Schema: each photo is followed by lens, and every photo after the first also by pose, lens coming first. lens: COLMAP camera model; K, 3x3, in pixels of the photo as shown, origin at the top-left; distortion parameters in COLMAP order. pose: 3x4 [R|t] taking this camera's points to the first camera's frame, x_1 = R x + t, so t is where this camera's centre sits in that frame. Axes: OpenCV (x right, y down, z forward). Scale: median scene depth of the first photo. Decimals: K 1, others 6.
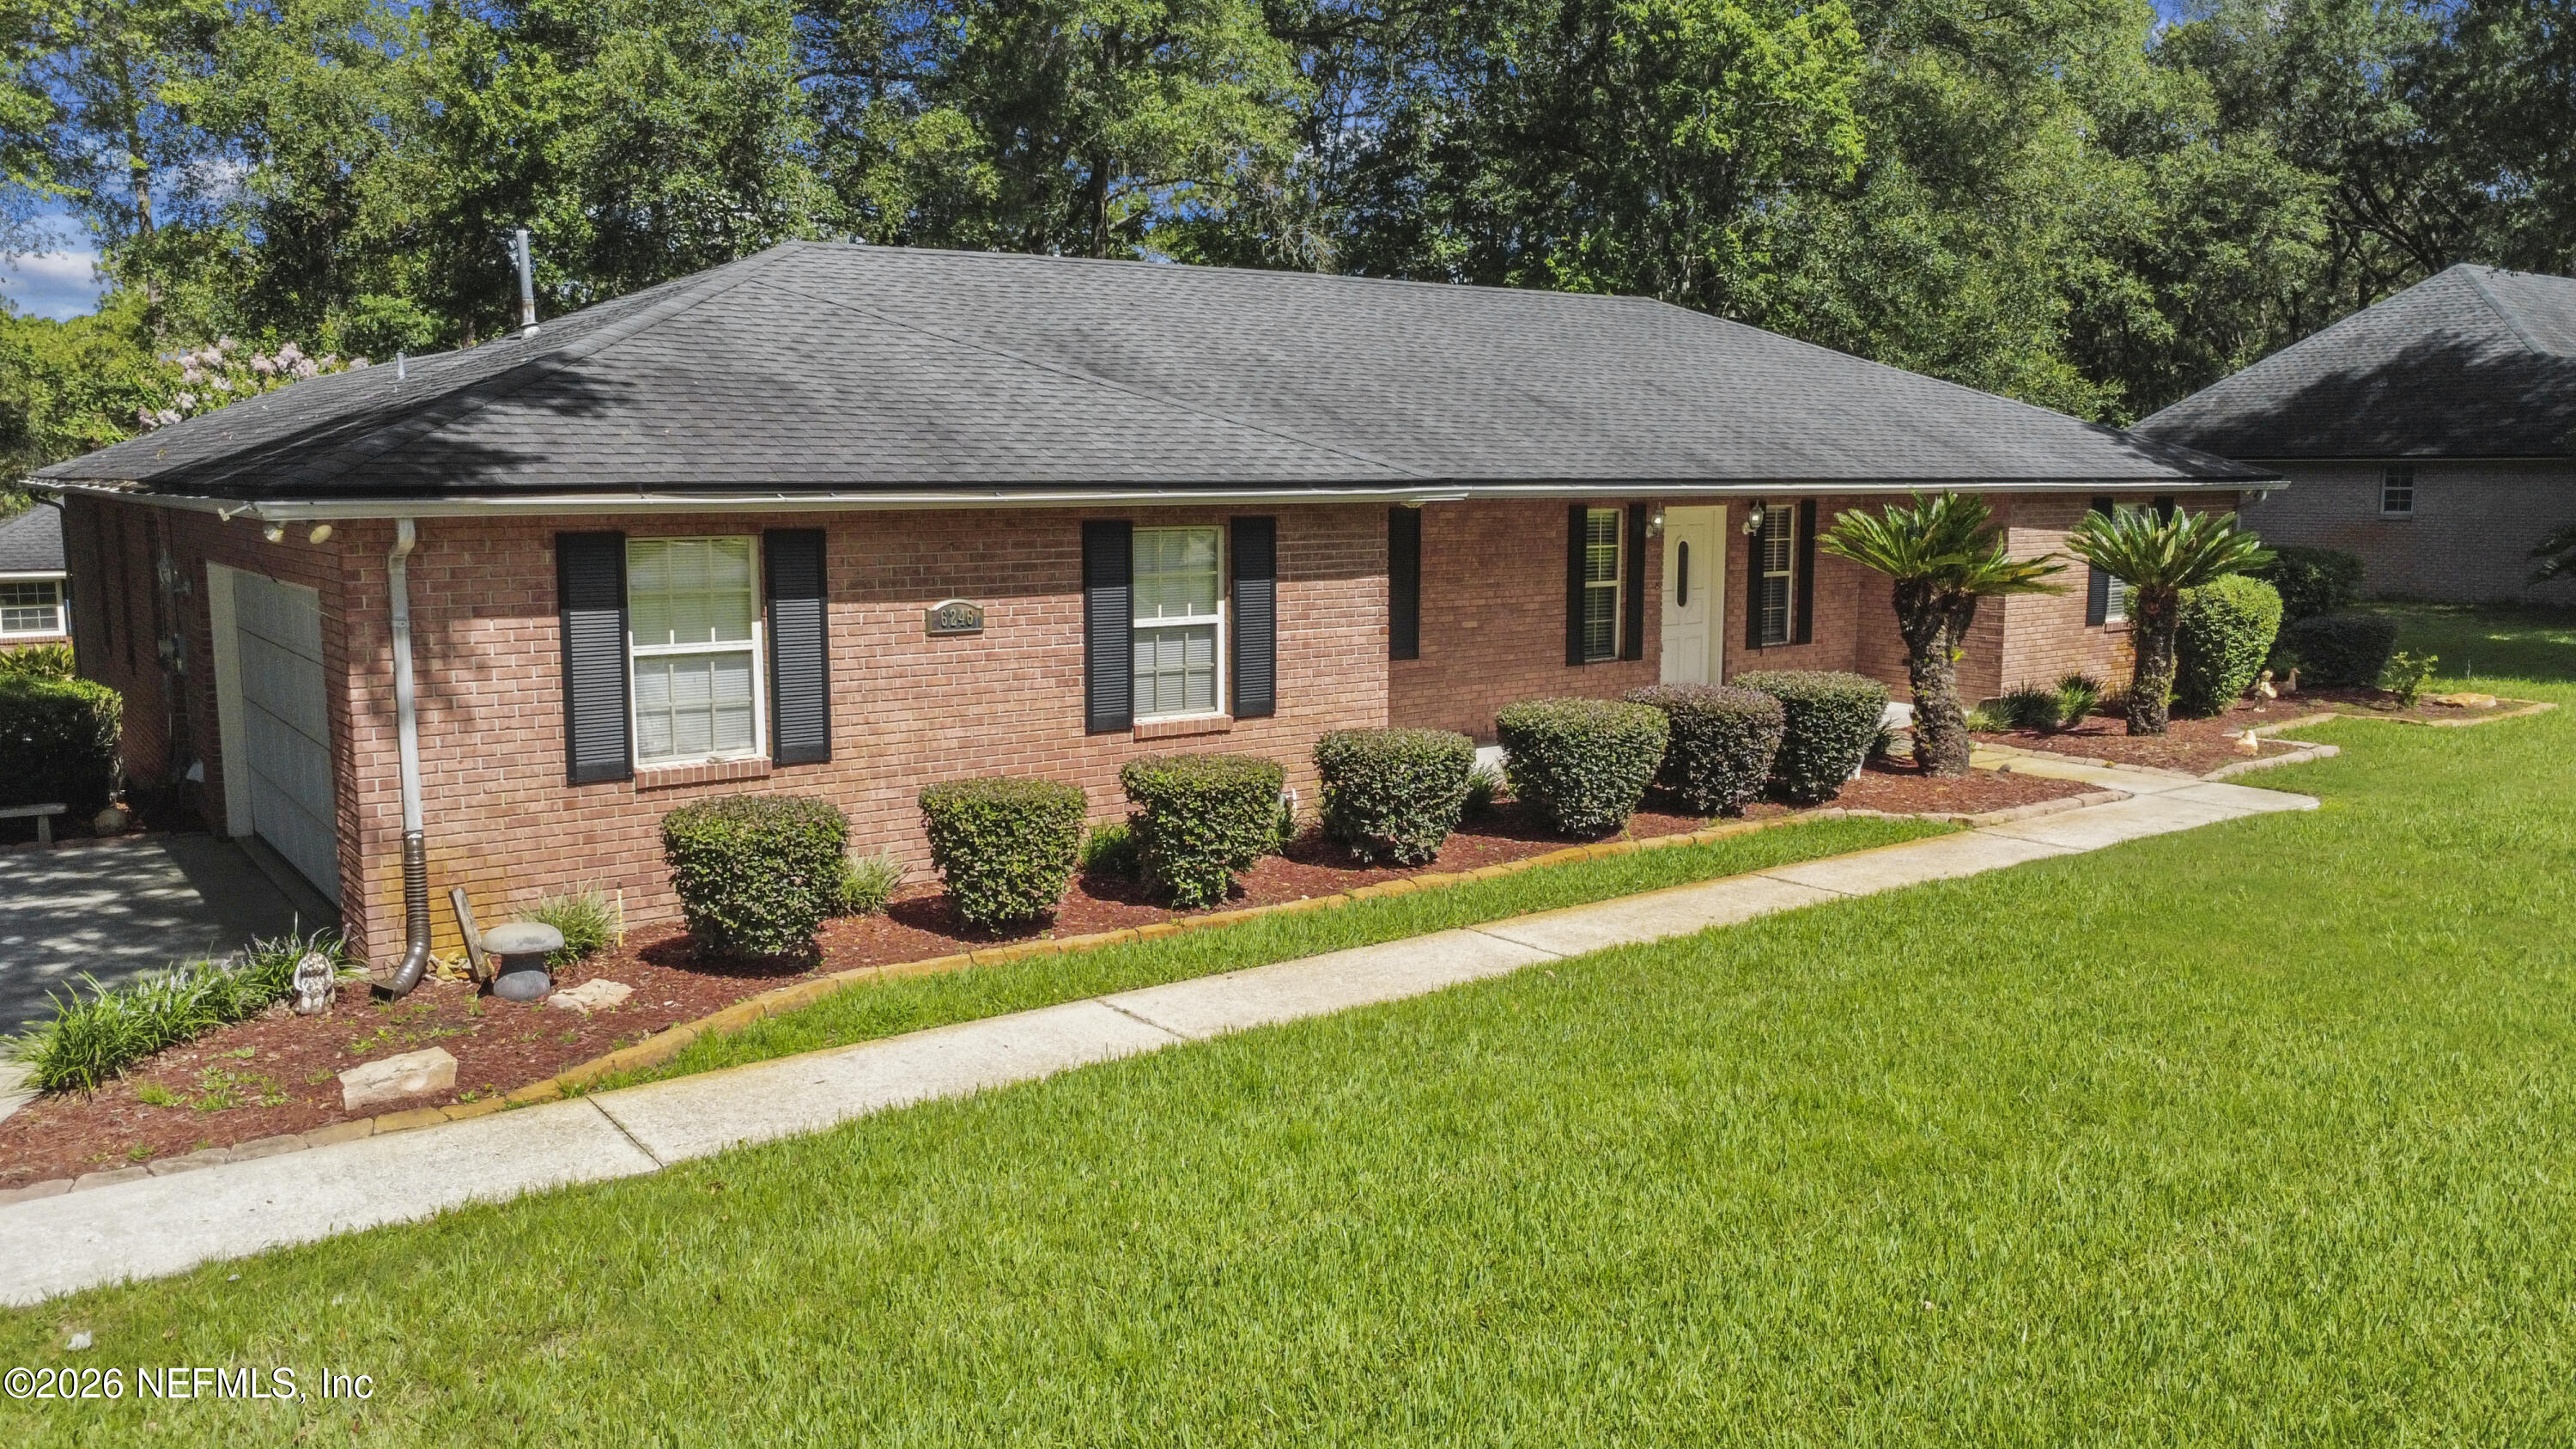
lens RADIAL K [[1883.6, 0, 1288.0], [0, 1883.6, 724.5], [0, 0, 1]] dist [-0.001814, -0.001699]
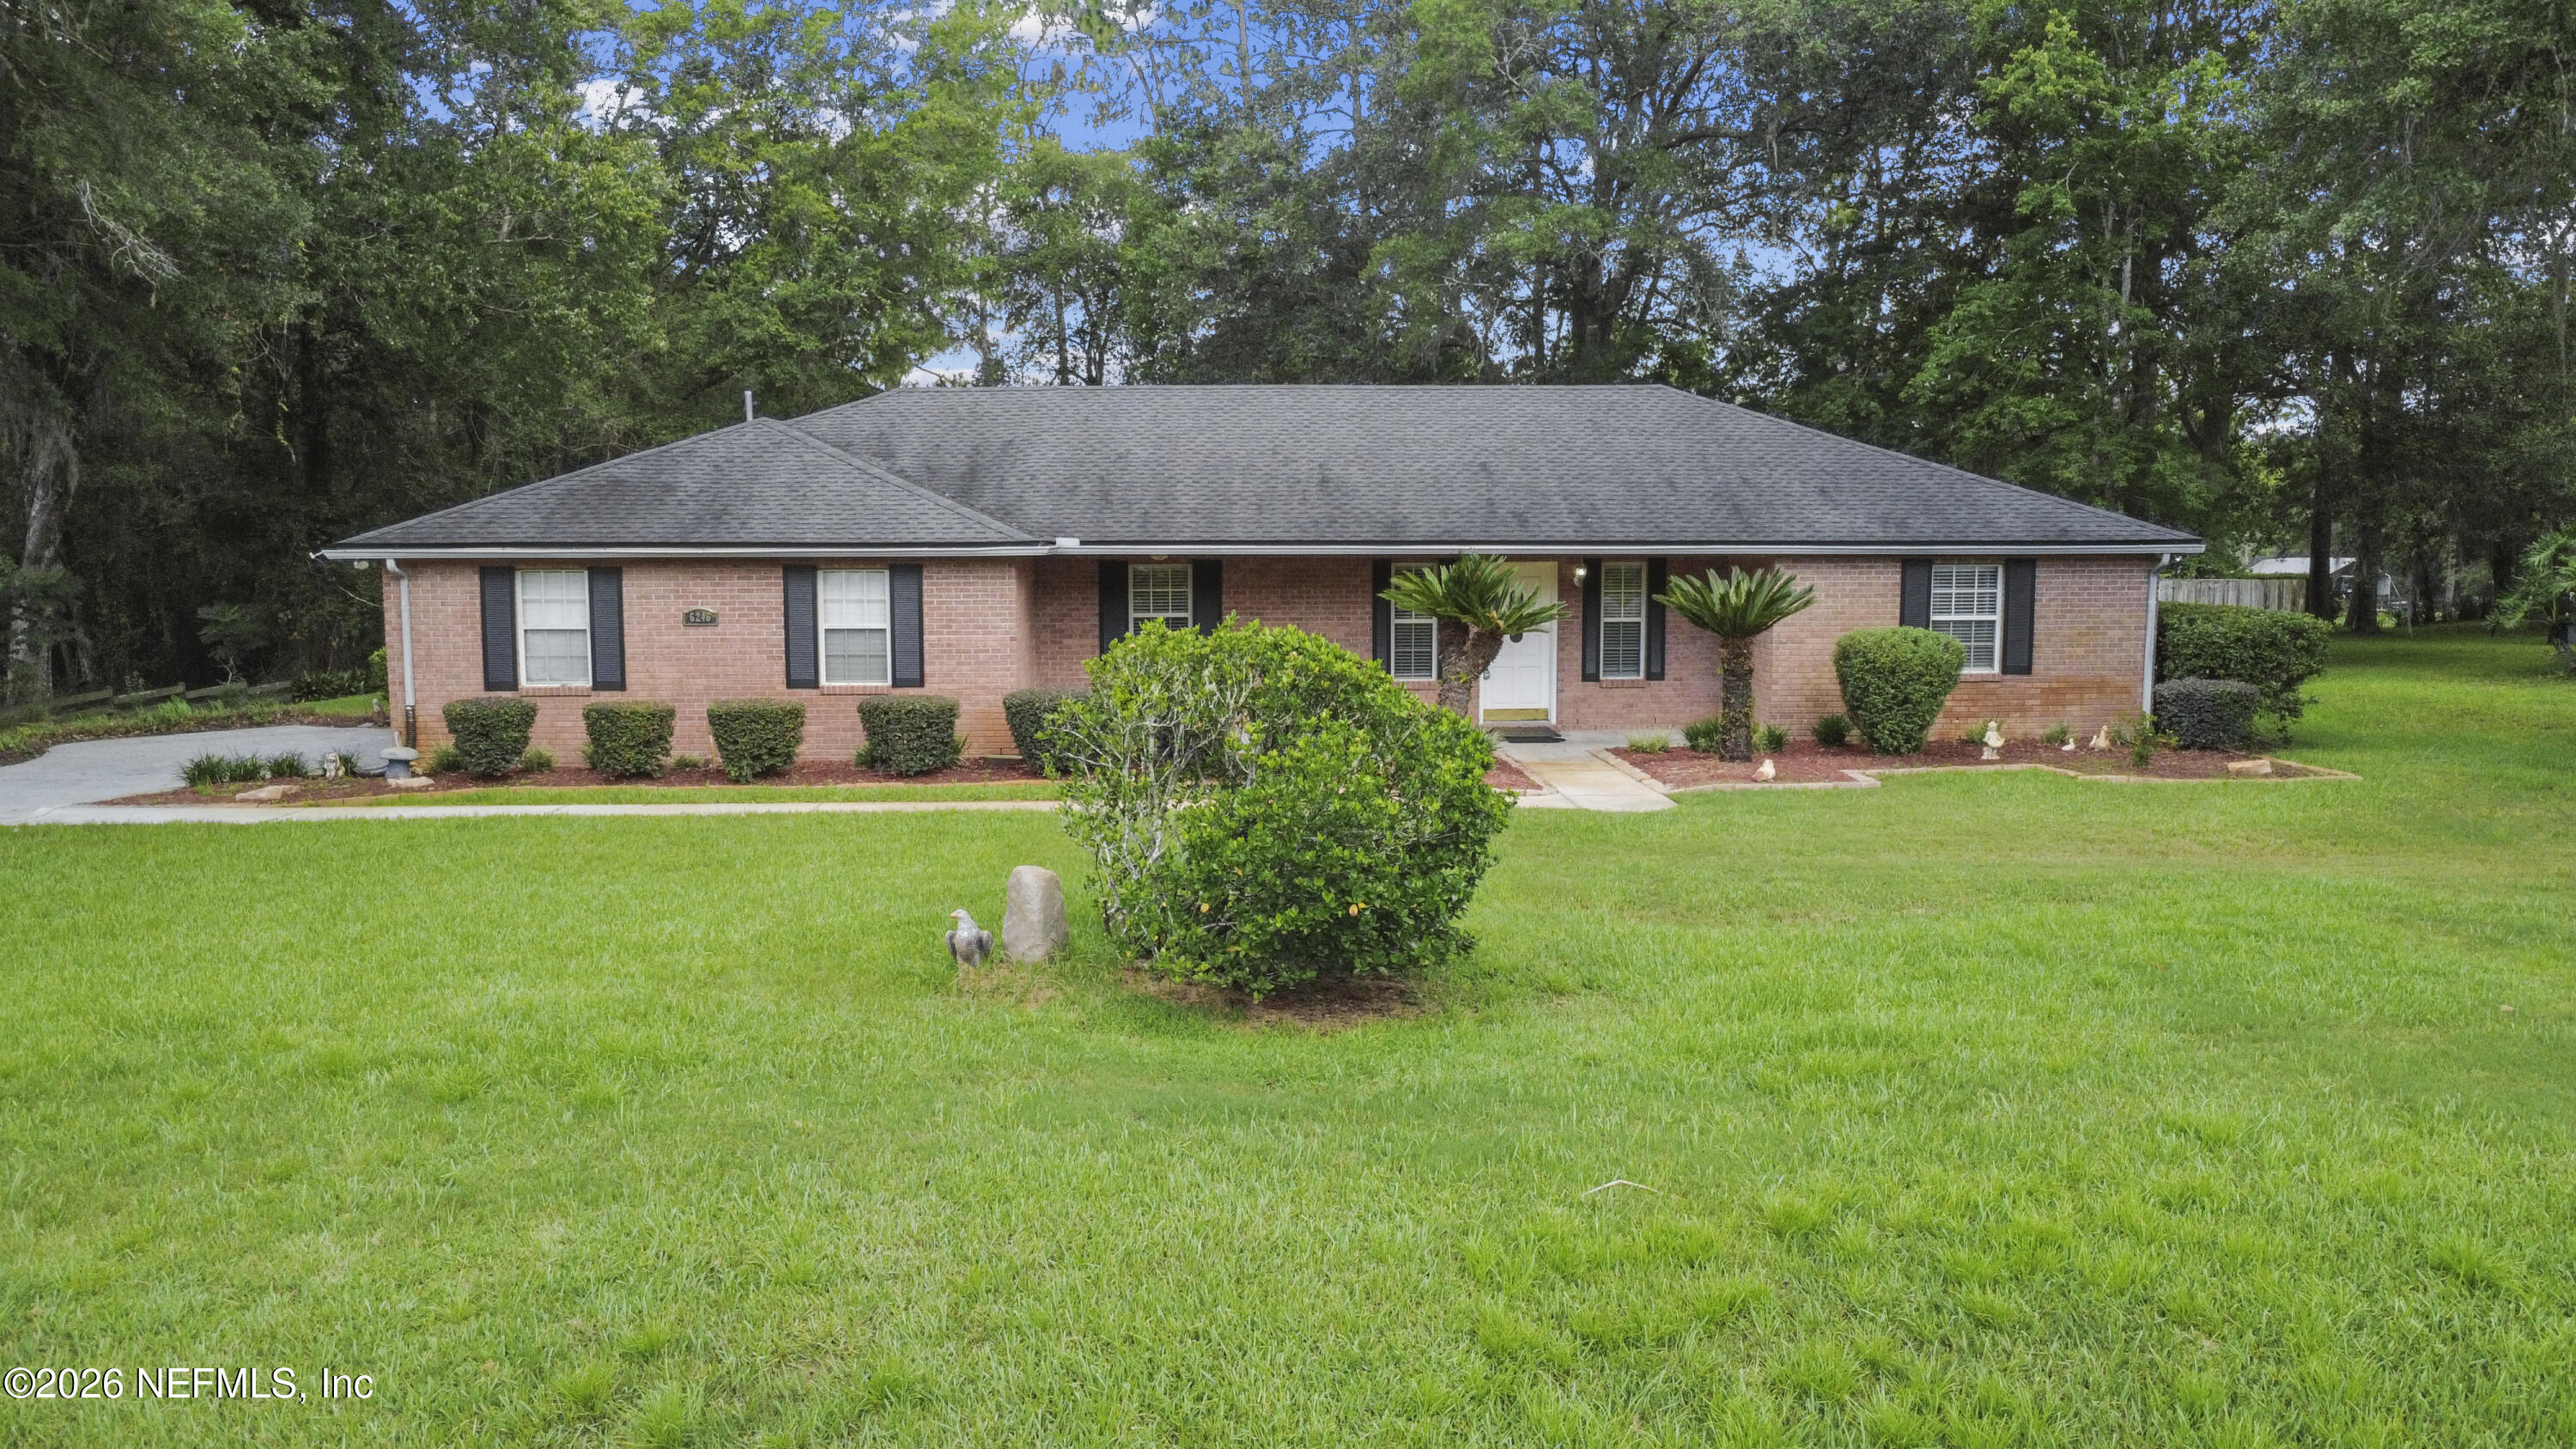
lens RADIAL K [[1883.6, 0, 1288.0], [0, 1883.6, 724.5], [0, 0, 1]] dist [-0.001814, -0.001699]
pose [[0.843413, 0.061438, -0.533742, 0.936951], [-0.073761, 0.997274, -0.001762, 0.005582], [0.532179, 0.040855, 0.845646, -0.162358]]
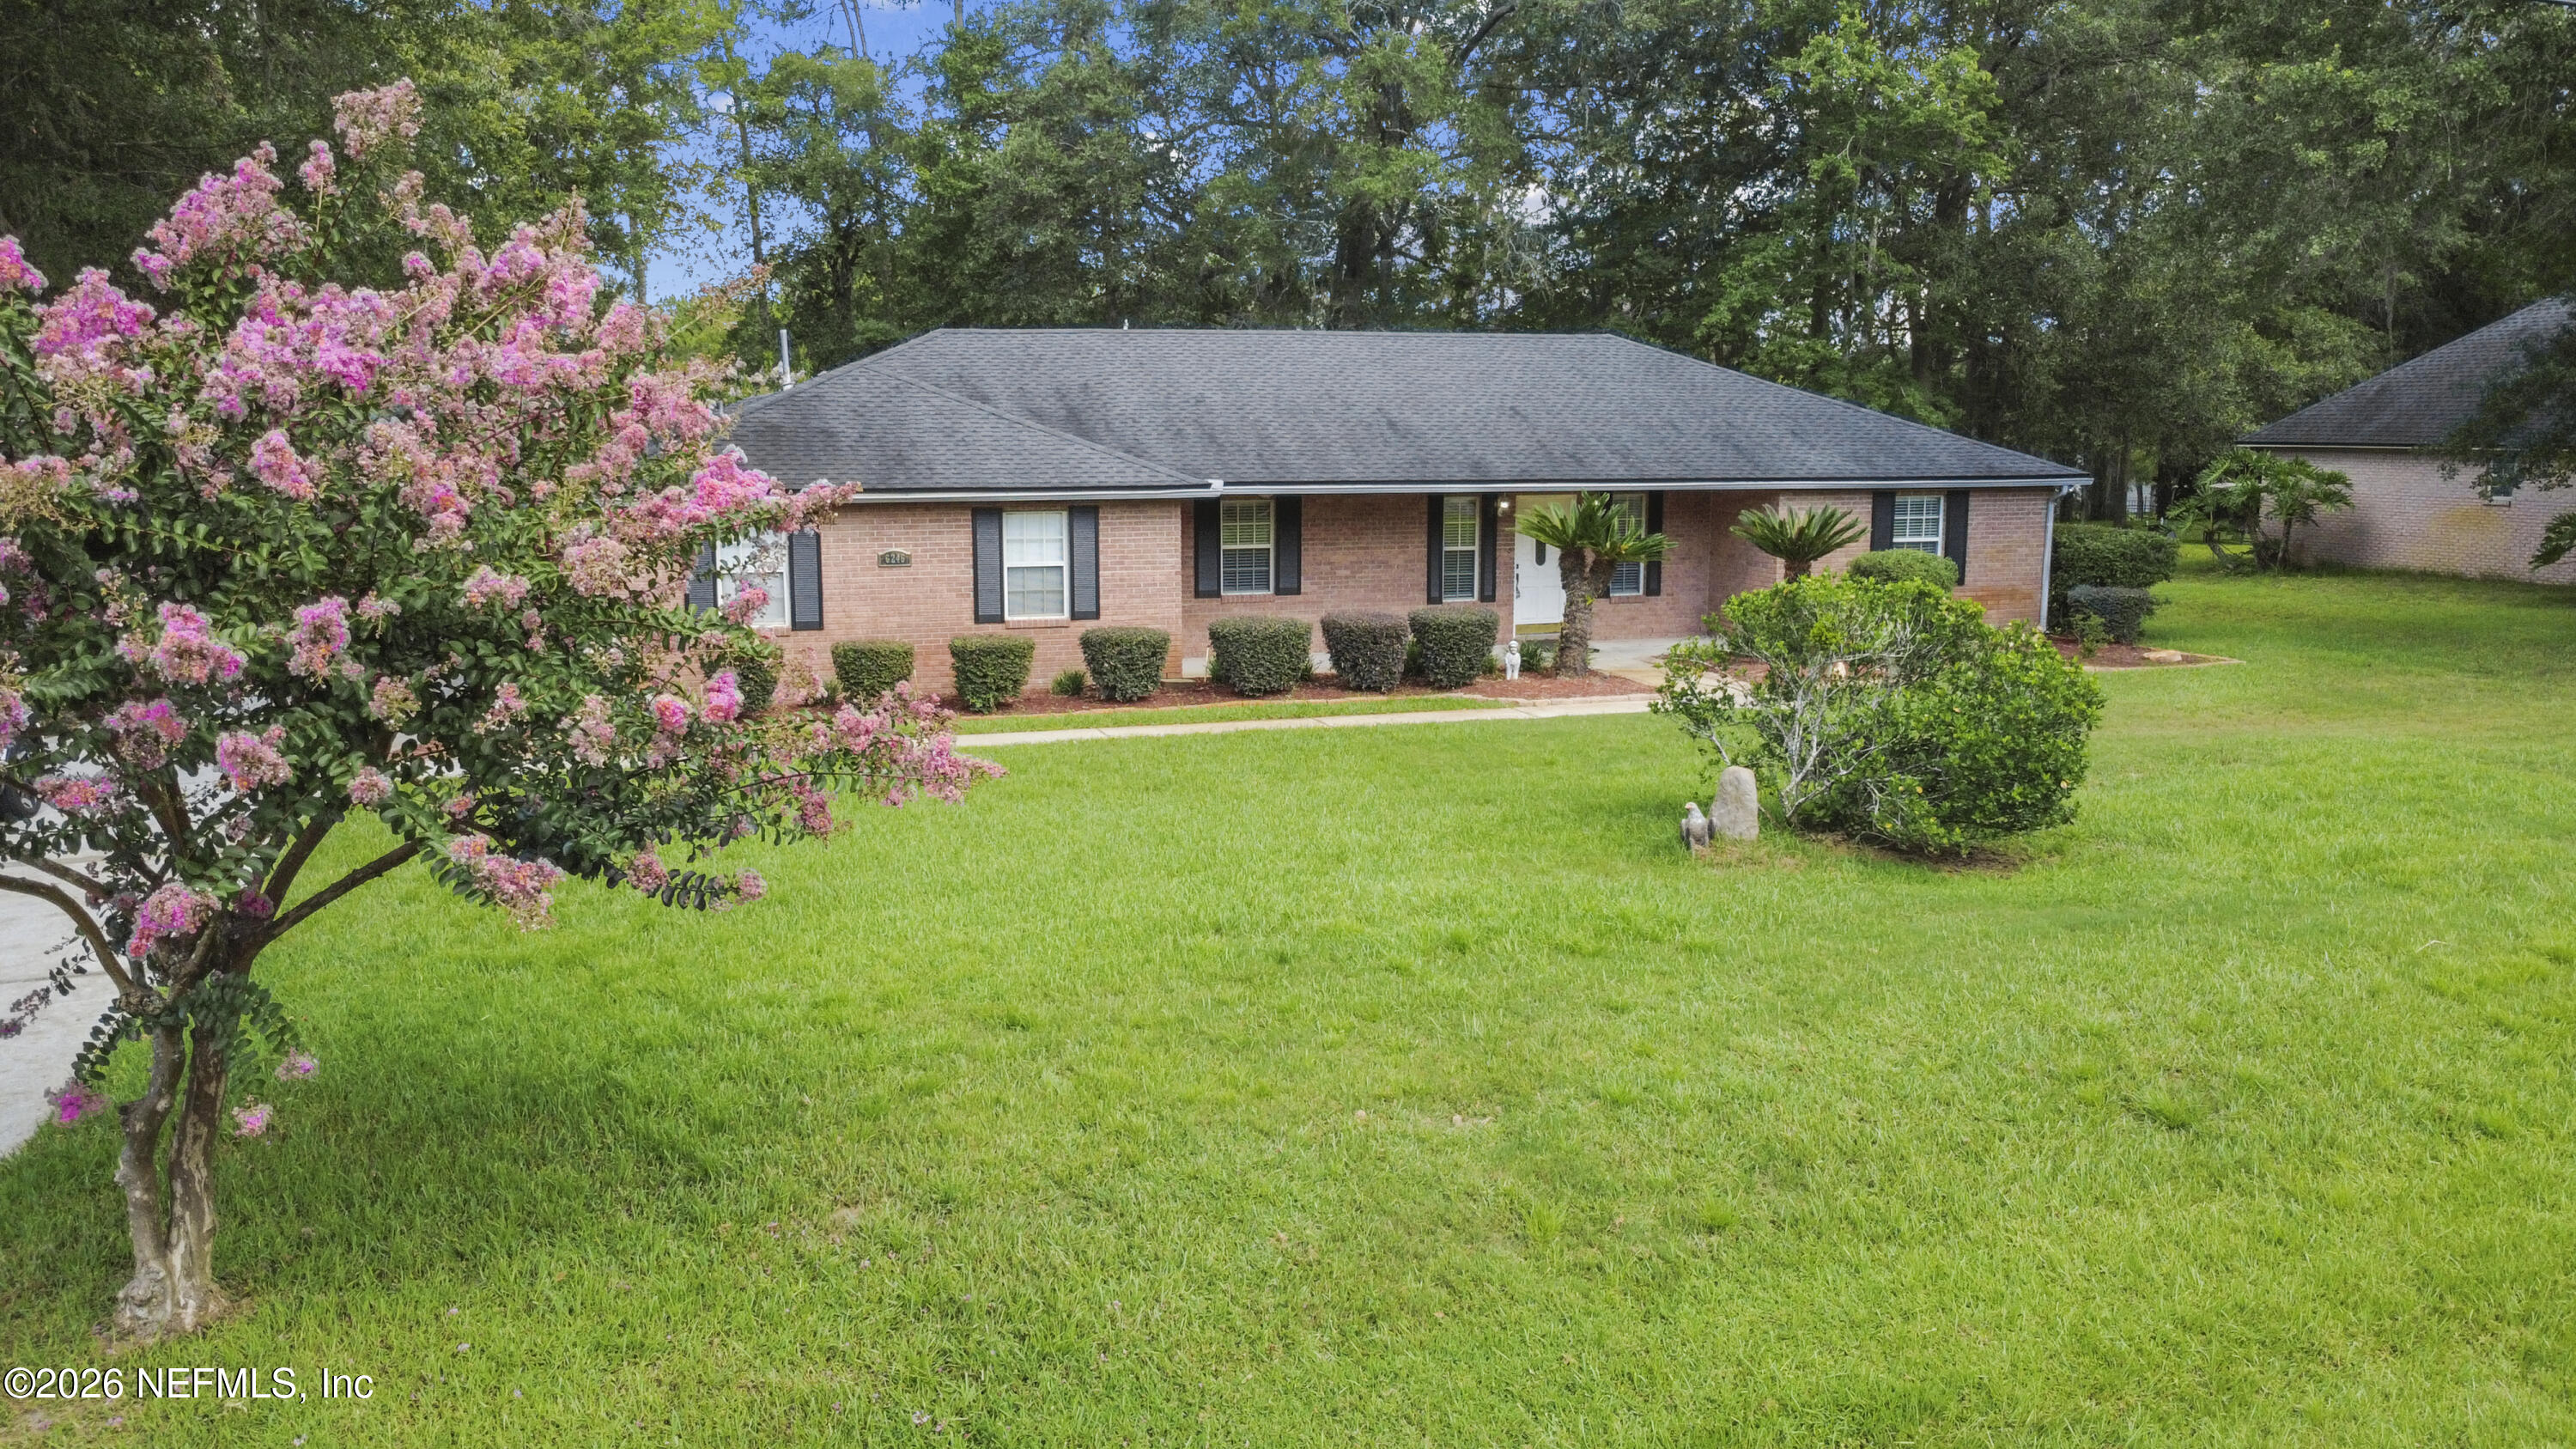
lens RADIAL K [[1883.6, 0, 1288.0], [0, 1883.6, 724.5], [0, 0, 1]] dist [-0.001814, -0.001699]
pose [[0.950133, 0.051741, -0.307523, 0.590590], [-0.044089, 0.998522, 0.031786, 0.024454], [0.308713, -0.016642, 0.951010, -0.513340]]
